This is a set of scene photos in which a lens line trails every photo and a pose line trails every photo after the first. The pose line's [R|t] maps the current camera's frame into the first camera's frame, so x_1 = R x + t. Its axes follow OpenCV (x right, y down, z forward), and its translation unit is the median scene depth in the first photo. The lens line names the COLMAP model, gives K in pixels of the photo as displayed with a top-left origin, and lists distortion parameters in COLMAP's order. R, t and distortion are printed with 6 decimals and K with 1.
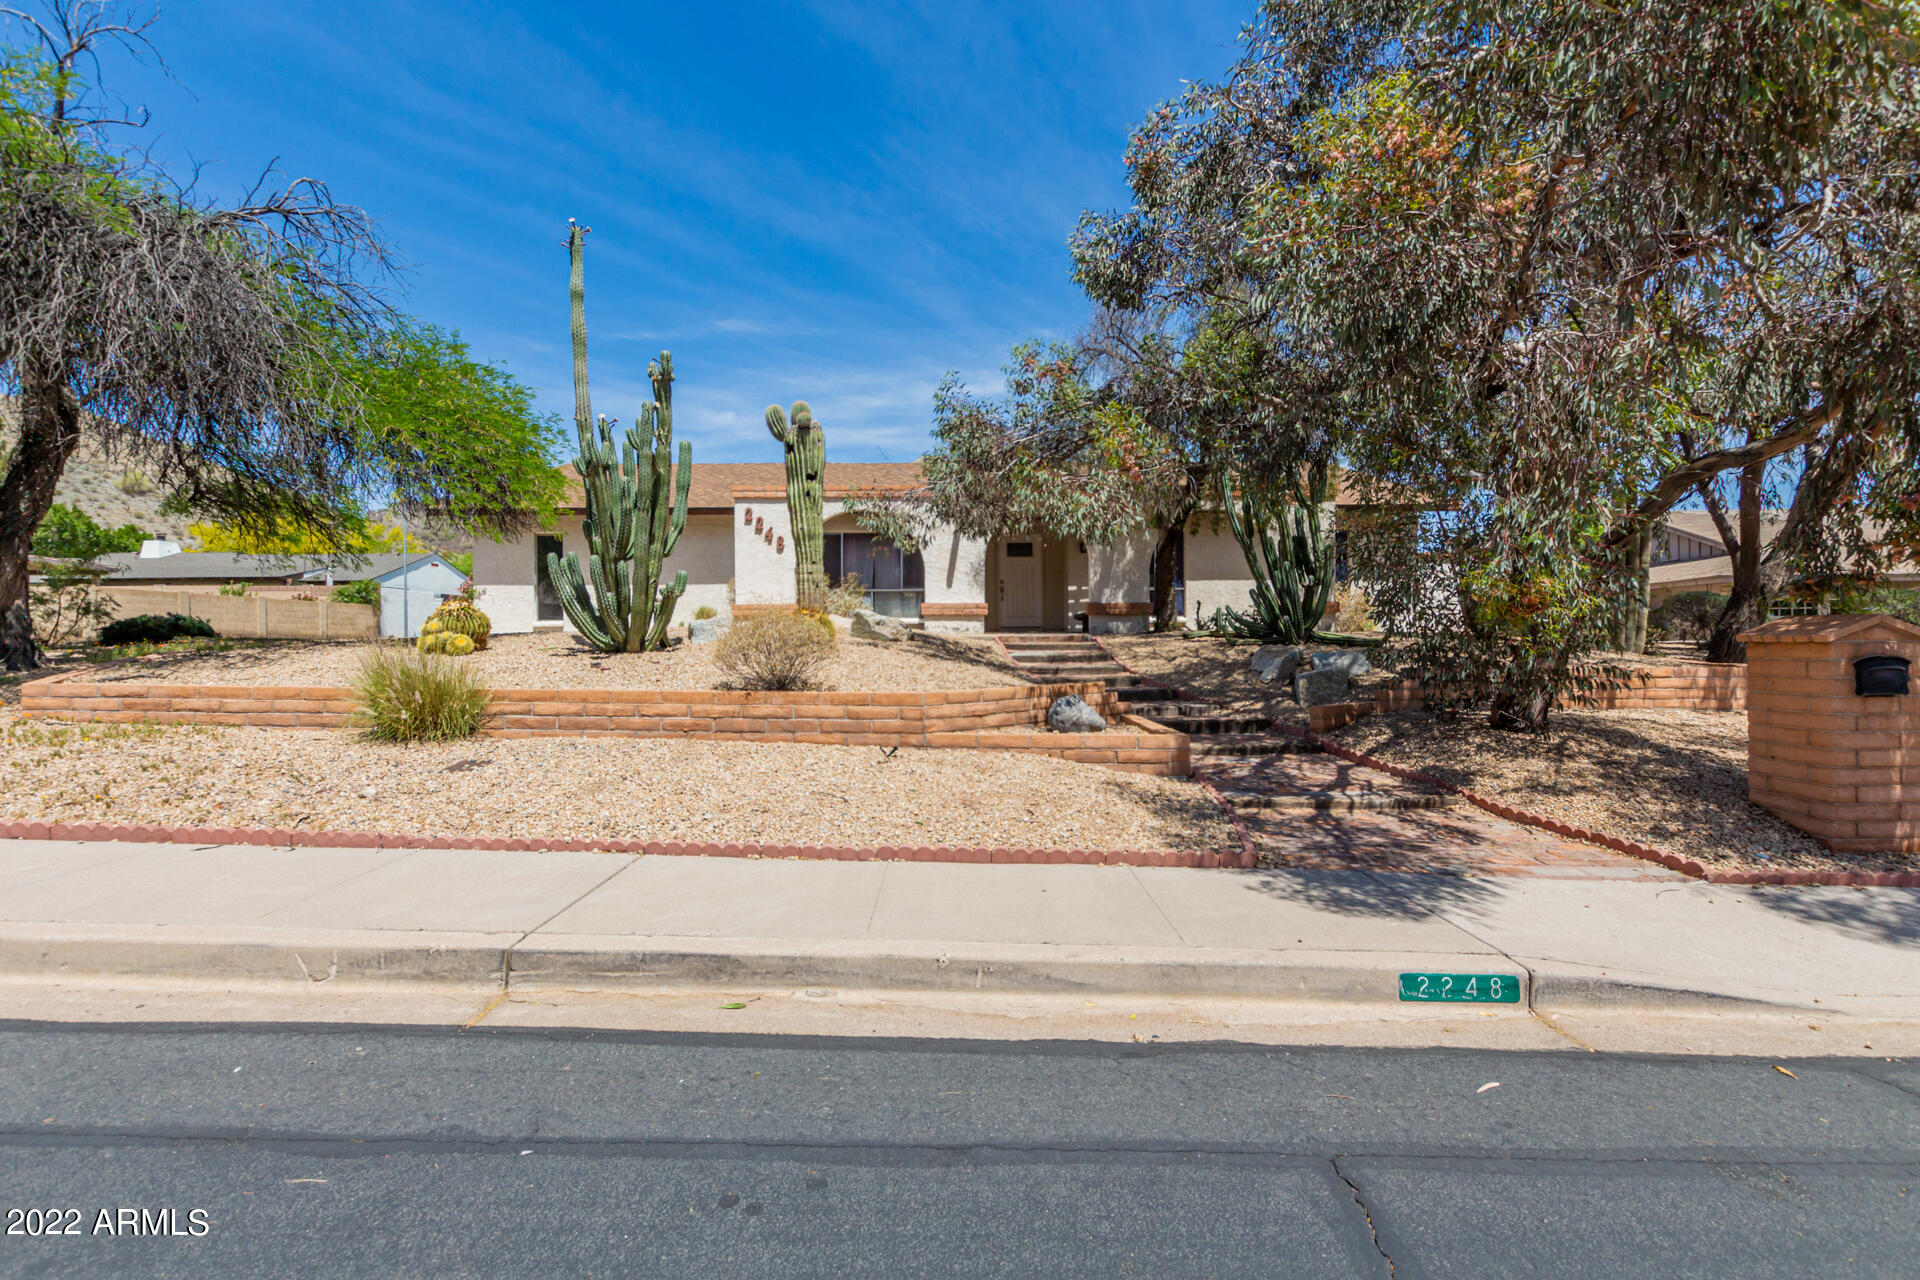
lens RADIAL K [[885.7, 0, 960.0], [0, 885.7, 636.9], [0, 0, 1]] dist [0.008711, -0.000518]
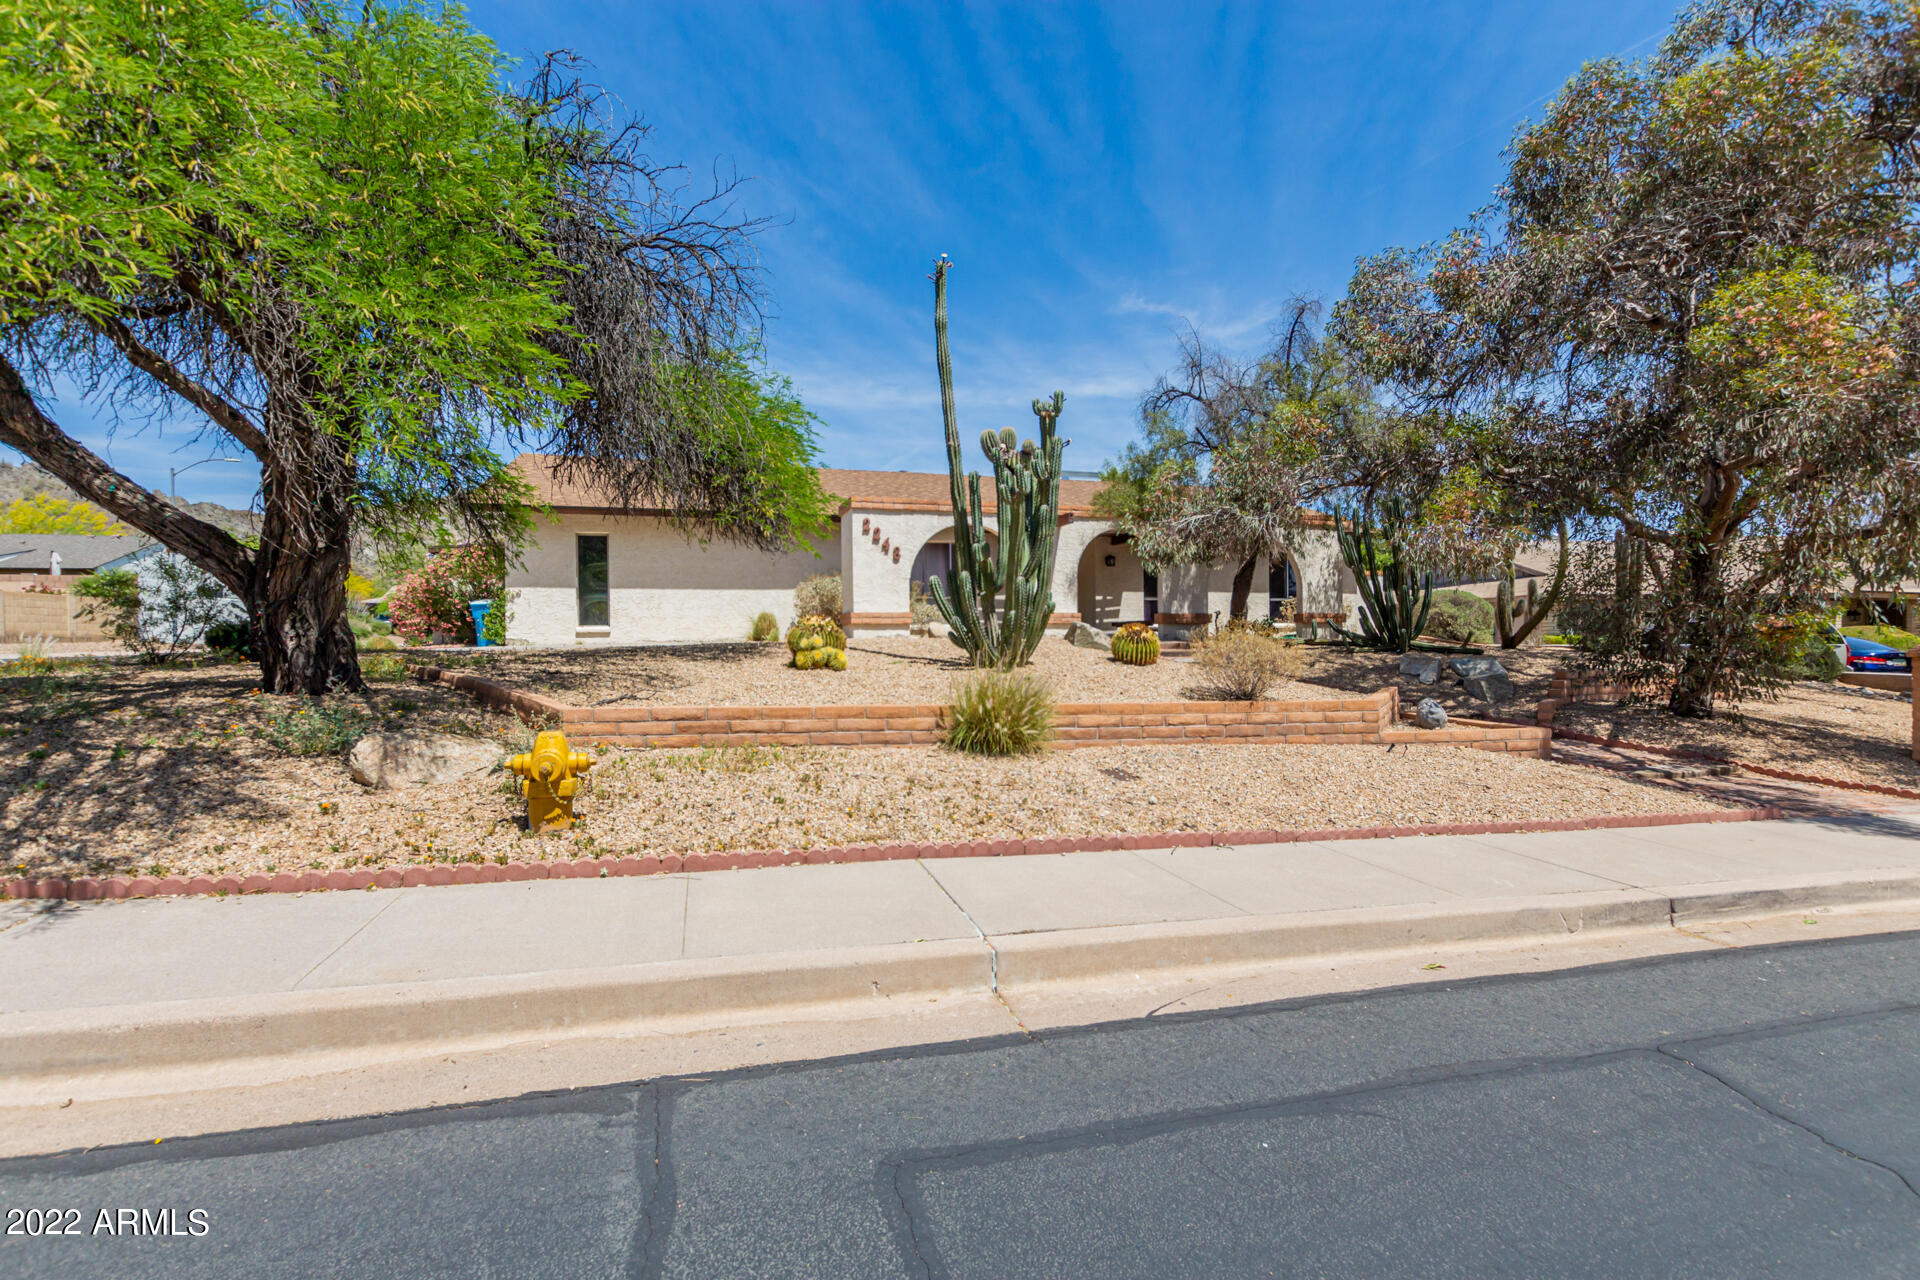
lens RADIAL K [[885.7, 0, 955.8], [0, 885.7, 580.6], [0, 0, 1]] dist [0.008711, -0.000518]
pose [[0.956983, 0.017877, 0.289594, -0.939257], [-0.000564, 0.998213, -0.059757, -0.026603], [-0.290144, 0.057023, 0.955282, -0.013798]]
